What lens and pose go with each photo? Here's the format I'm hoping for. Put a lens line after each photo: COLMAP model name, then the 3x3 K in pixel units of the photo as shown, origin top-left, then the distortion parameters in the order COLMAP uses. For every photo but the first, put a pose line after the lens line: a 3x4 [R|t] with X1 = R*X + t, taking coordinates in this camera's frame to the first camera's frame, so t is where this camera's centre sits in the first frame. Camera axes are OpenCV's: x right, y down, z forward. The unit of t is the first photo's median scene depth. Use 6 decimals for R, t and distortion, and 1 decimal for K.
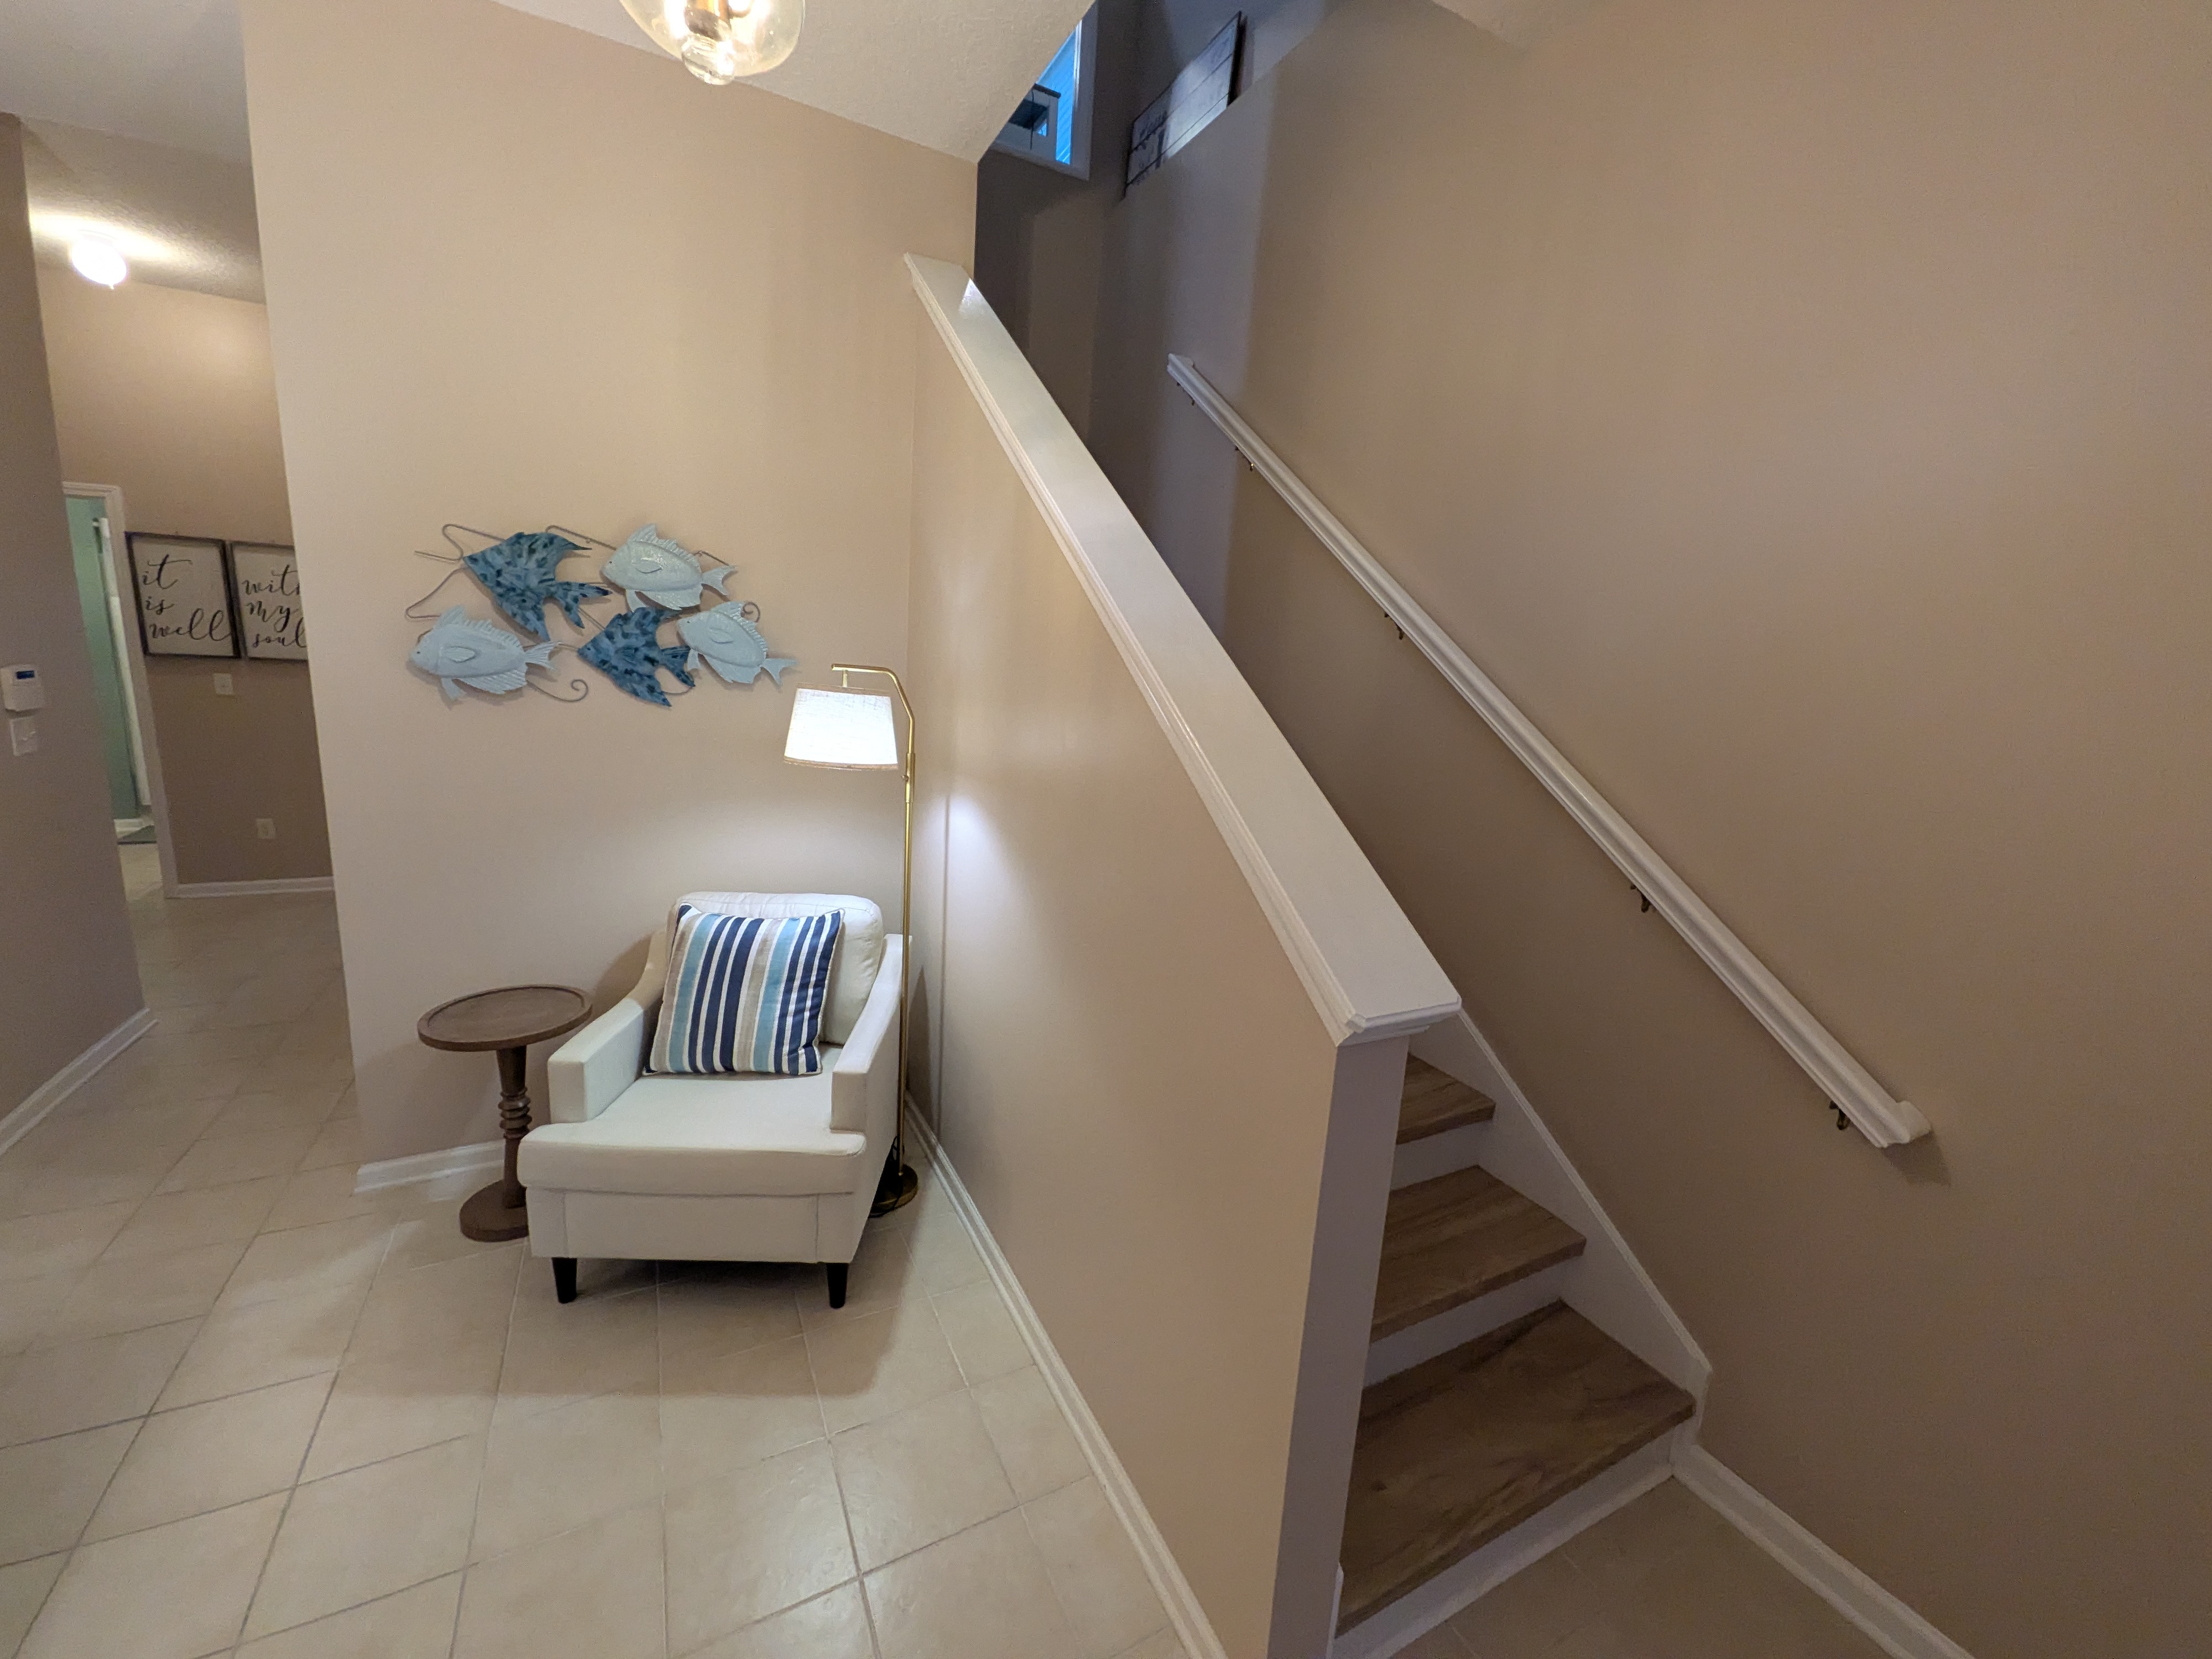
lens RADIAL K [[885.3, 0, 1106.0], [0, 885.3, 829.5], [0, 0, 1]] dist [0.017971, -0.000001]
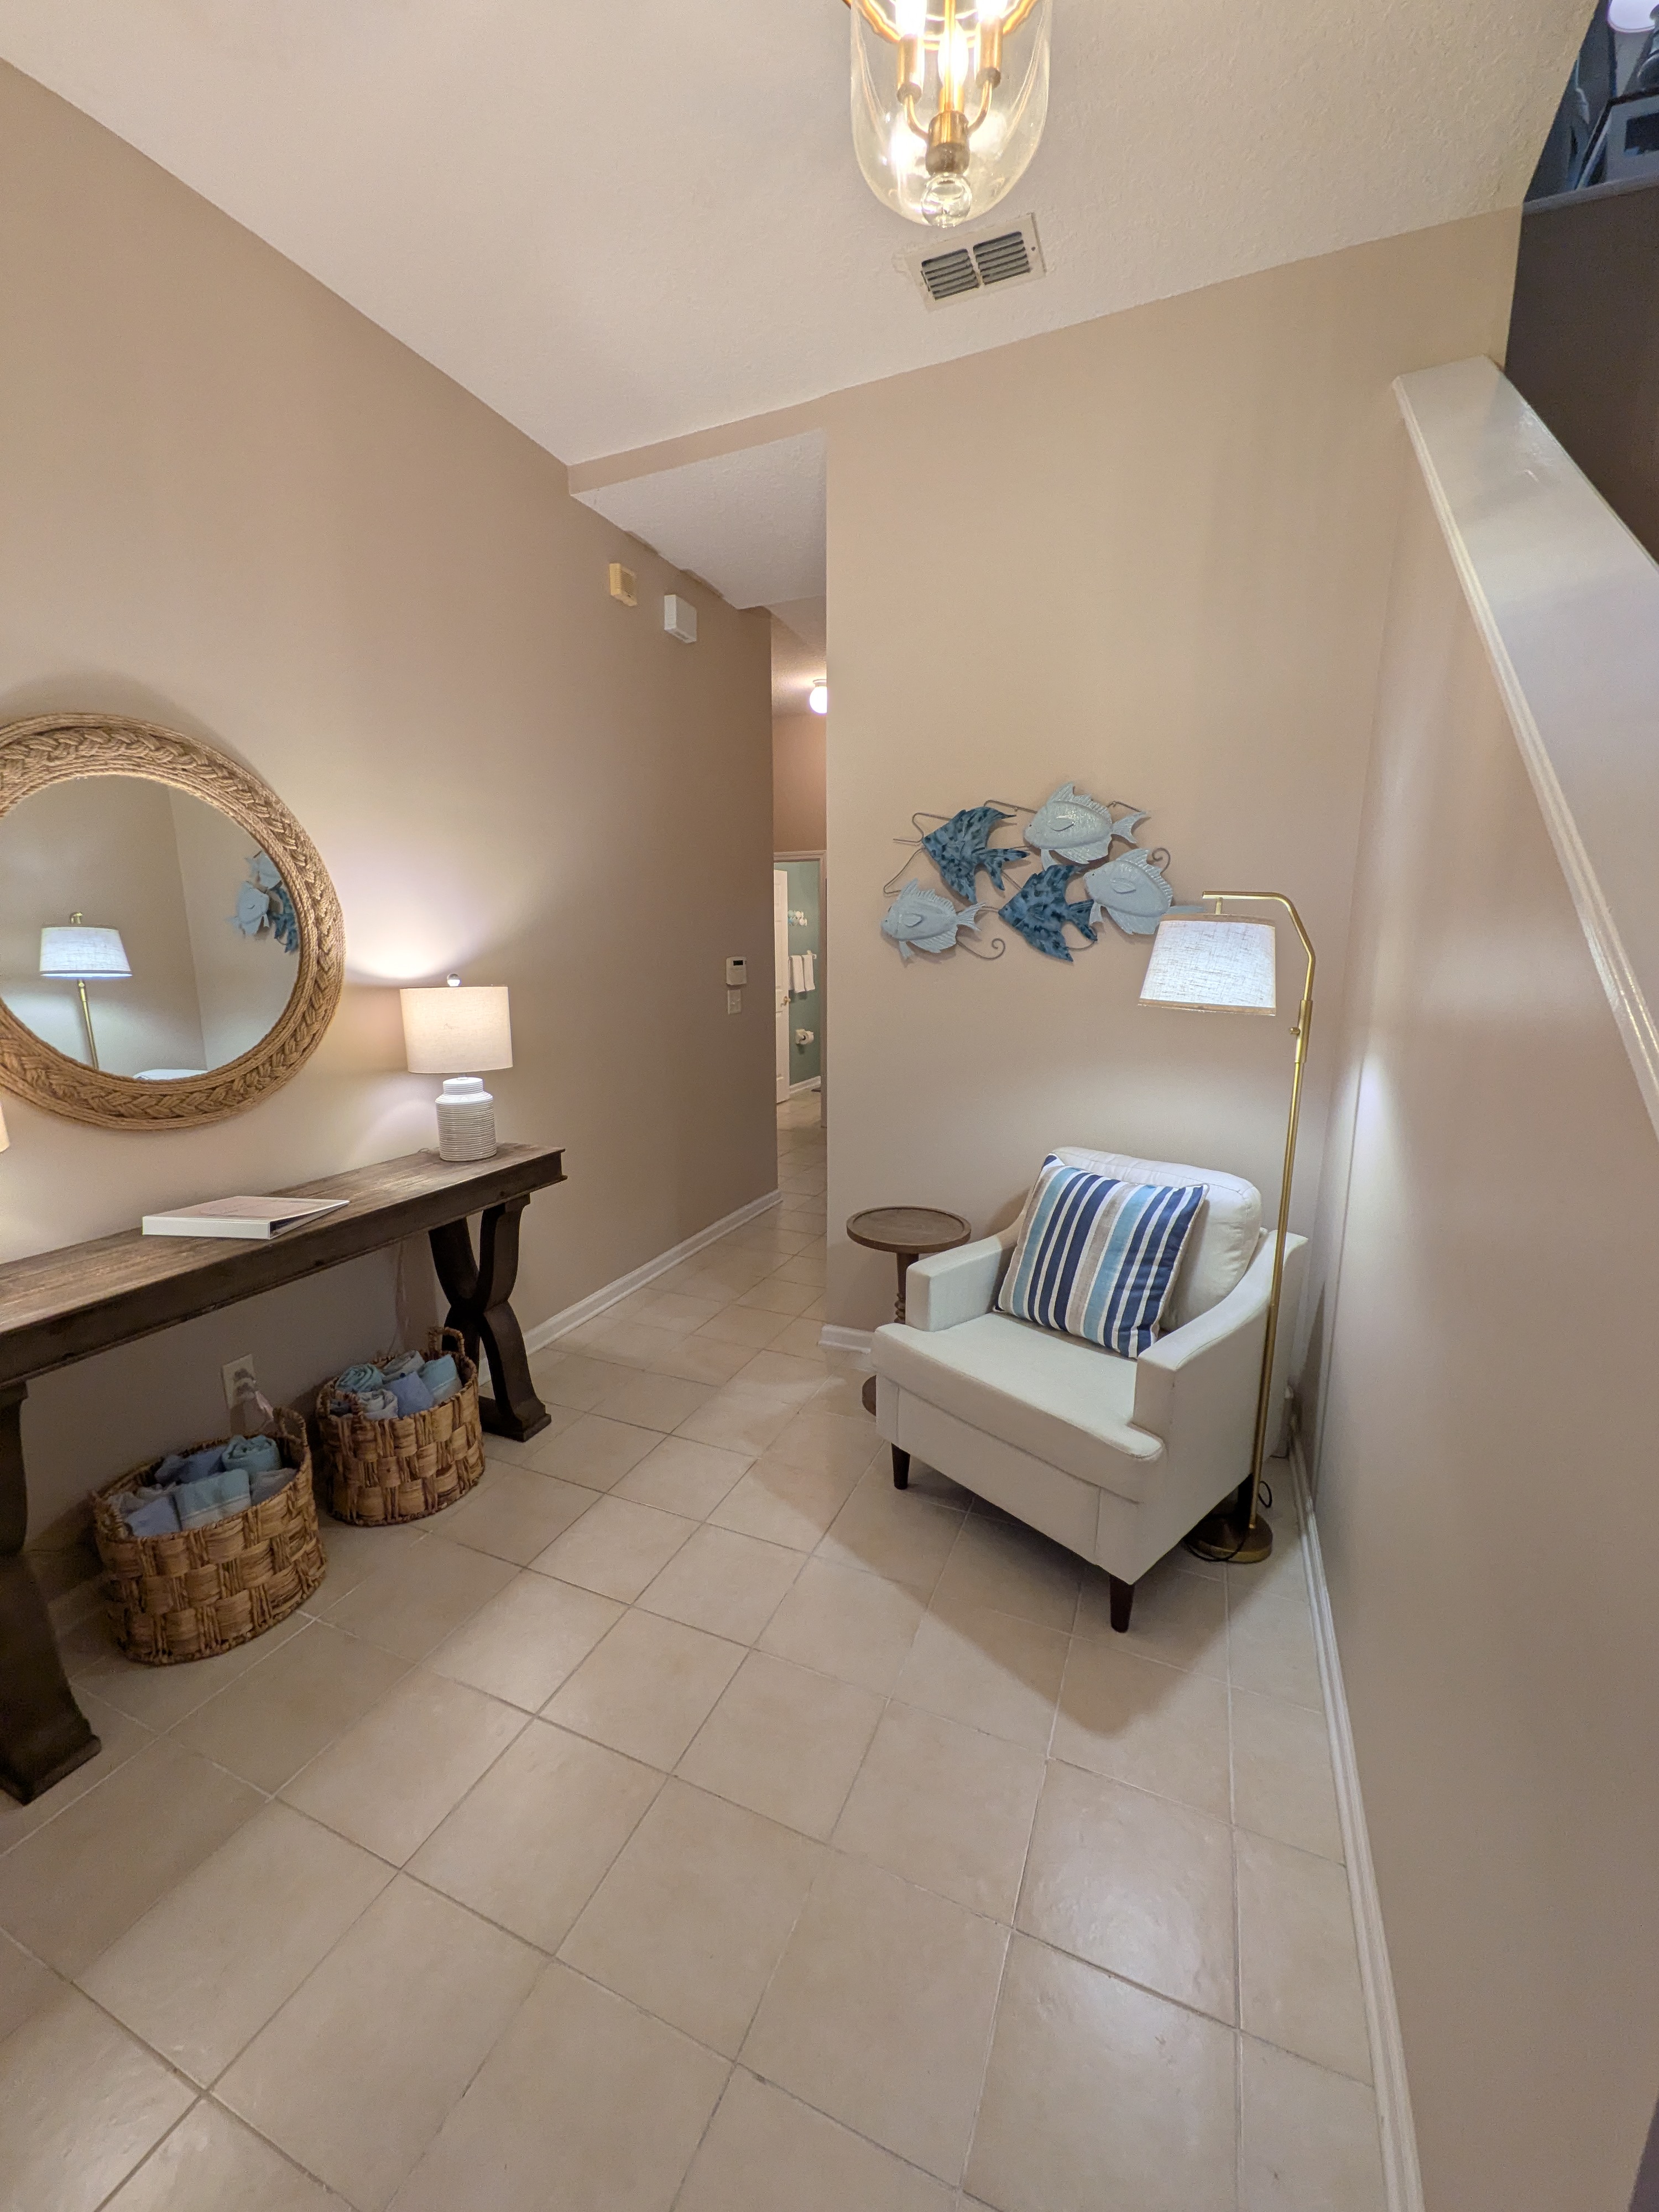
lens RADIAL K [[878.0, 0, 829.5], [0, 878.0, 1106.0], [0, 0, 1]] dist [-0.002305, 0.005888]
pose [[0.620120, 0.077031, -0.780716, 0.139028], [-0.116121, 0.993218, 0.005764, 0.054454], [0.775865, 0.087083, 0.624860, 0.190648]]
